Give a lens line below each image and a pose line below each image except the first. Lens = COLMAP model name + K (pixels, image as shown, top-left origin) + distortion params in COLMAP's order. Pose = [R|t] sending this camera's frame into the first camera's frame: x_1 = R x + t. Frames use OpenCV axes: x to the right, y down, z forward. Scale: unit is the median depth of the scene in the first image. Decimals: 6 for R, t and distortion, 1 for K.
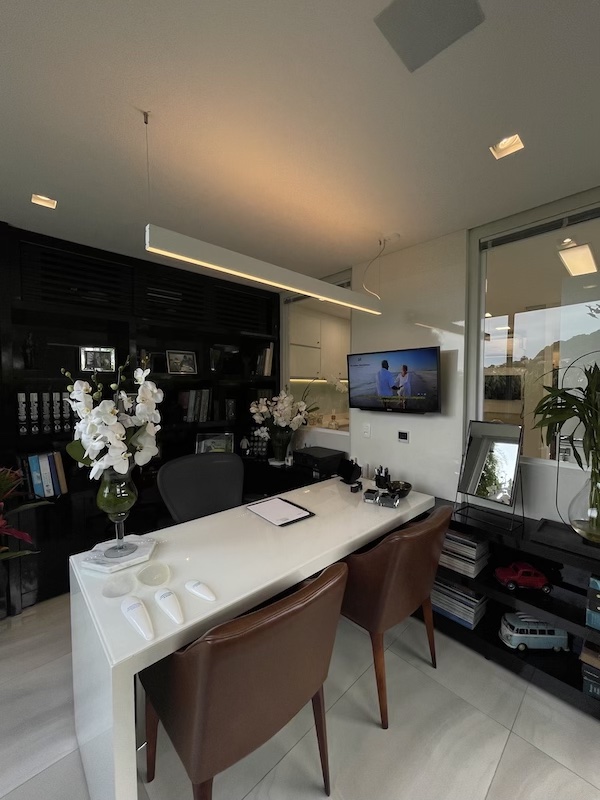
lens RADIAL K [[322.4, 0, 303.2], [0, 322.4, 398.3], [0, 0, 1]] dist [-0.000663, 0.000126]
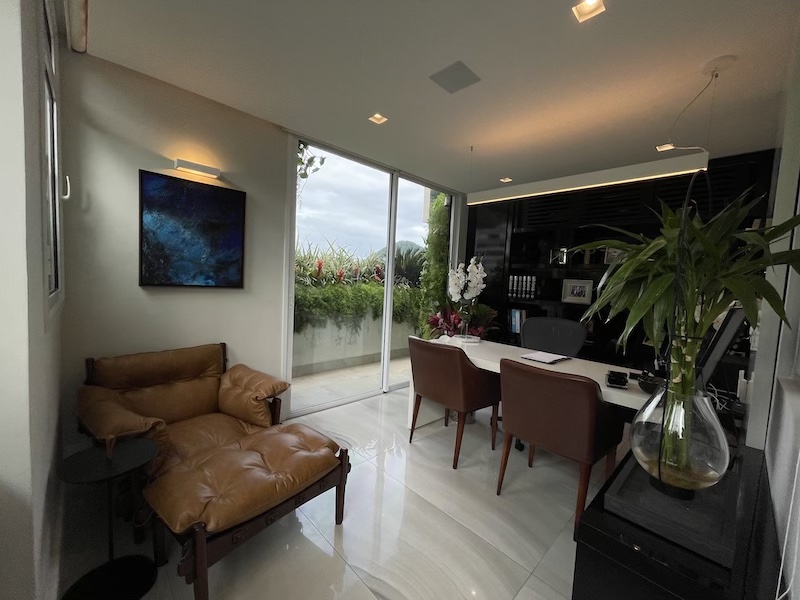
lens RADIAL K [[322.4, 0, 401.0], [0, 322.4, 303.3], [0, 0, 1]] dist [-0.000663, 0.000126]
pose [[0.014960, 0.074032, -0.997144, 1.063379], [-0.096143, 0.992741, 0.072262, 0.072923], [0.995255, 0.094787, 0.021969, 0.301127]]
